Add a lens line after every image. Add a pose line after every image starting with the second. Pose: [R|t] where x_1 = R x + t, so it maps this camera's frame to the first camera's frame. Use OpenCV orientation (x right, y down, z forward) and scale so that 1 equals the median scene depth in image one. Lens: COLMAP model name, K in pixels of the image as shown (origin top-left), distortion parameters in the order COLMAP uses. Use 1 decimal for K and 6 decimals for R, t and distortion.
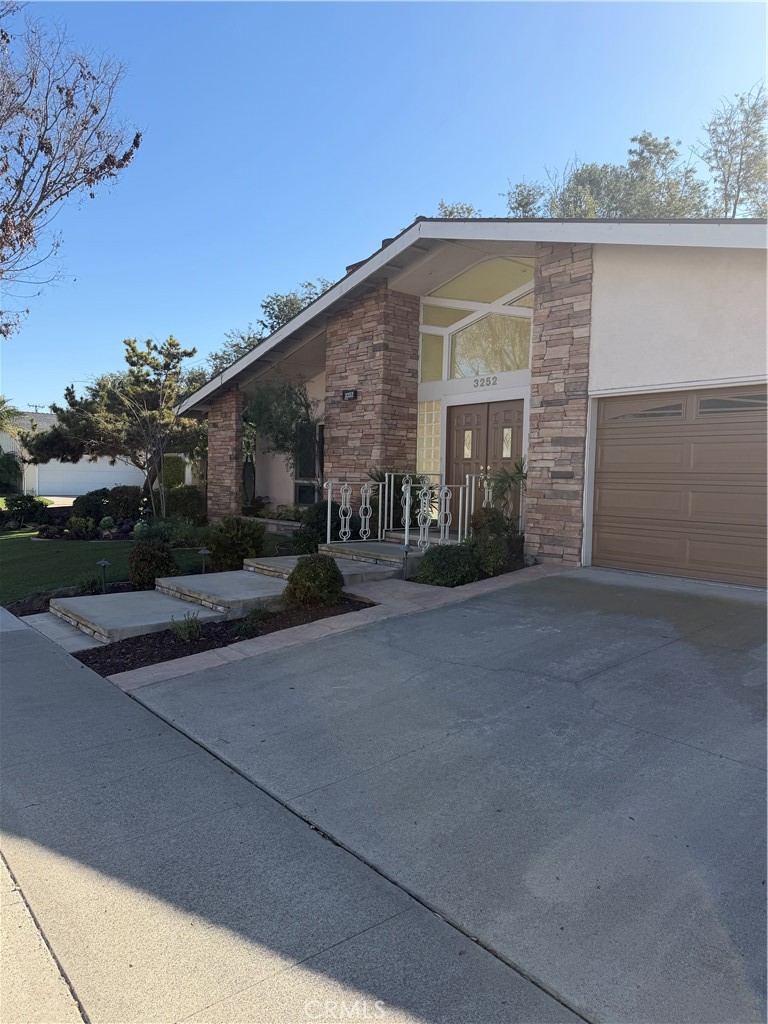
lens RADIAL K [[704.3, 0, 384.0], [0, 704.3, 512.0], [0, 0, 1]] dist [0.109308, -0.165424]
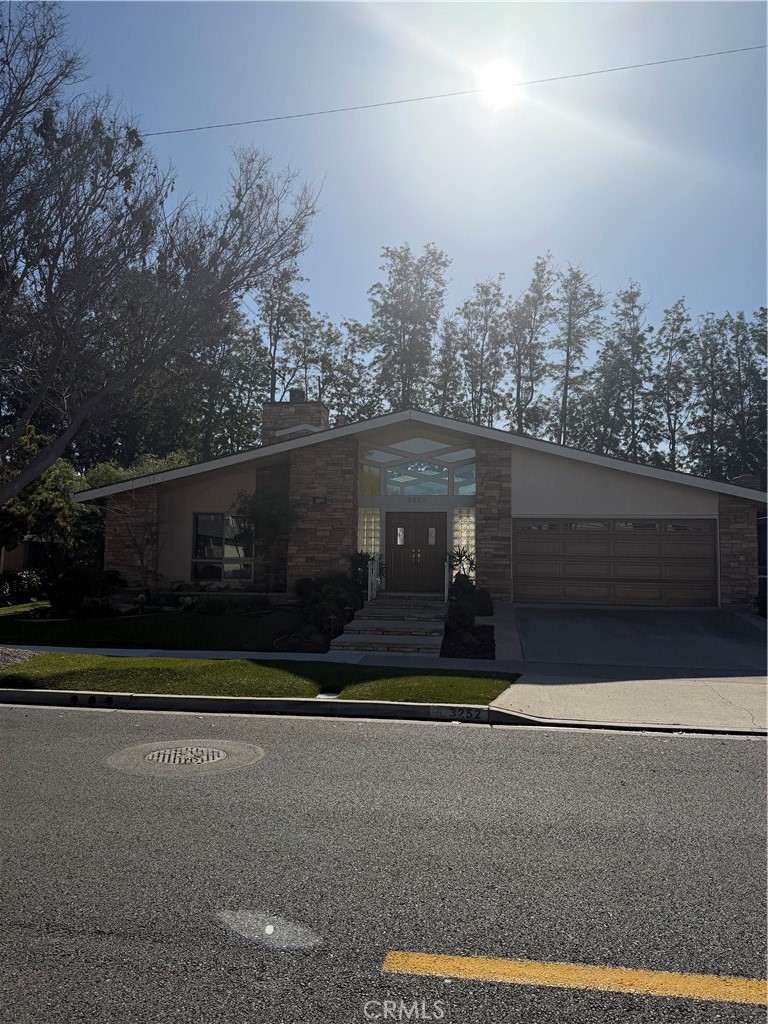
lens RADIAL K [[704.3, 0, 384.0], [0, 704.3, 512.0], [0, 0, 1]] dist [0.109308, -0.165424]
pose [[0.710501, 0.035215, 0.702814, -1.087916], [0.036216, 0.995594, -0.086496, -0.013070], [-0.702763, 0.086909, 0.706095, -0.126128]]
